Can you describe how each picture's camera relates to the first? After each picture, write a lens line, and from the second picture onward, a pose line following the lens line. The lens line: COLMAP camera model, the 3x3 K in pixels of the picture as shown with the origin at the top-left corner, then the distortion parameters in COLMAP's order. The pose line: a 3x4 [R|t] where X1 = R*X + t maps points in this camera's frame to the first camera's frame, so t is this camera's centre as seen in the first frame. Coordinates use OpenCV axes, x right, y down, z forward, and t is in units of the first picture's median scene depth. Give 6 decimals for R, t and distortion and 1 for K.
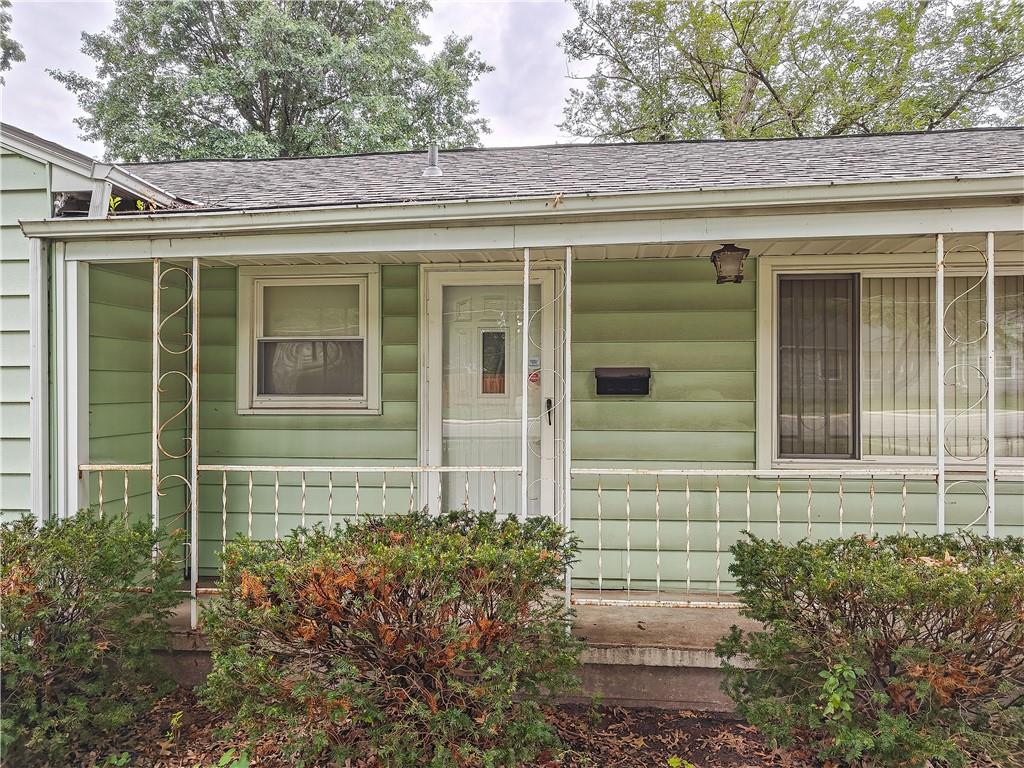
lens RADIAL K [[714.7, 0, 512.9], [0, 714.7, 384.0], [0, 0, 1]] dist [0.007317, 0.001298]
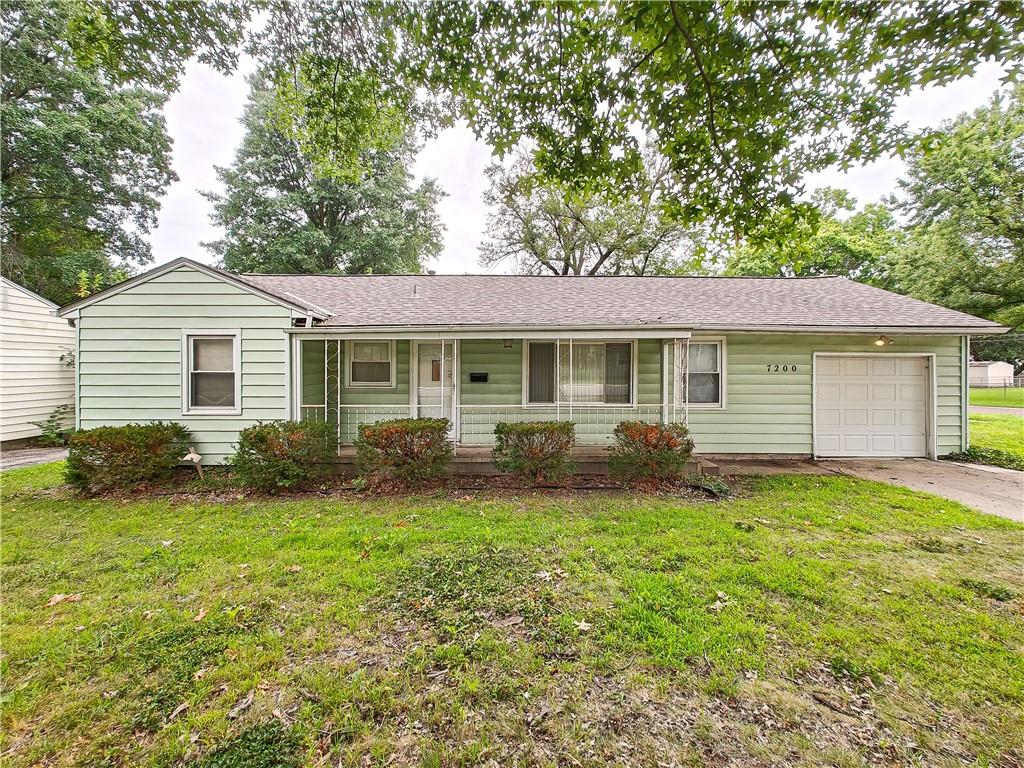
lens RADIAL K [[412.3, 0, 493.4], [0, 412.3, 370.4], [0, 0, 1]] dist [-0.001727, -0.000056]
pose [[0.997221, 0.002753, 0.074451, 0.085079], [-0.003533, 0.999940, 0.010344, -0.049693], [-0.074418, -0.010578, 0.997171, -0.721672]]
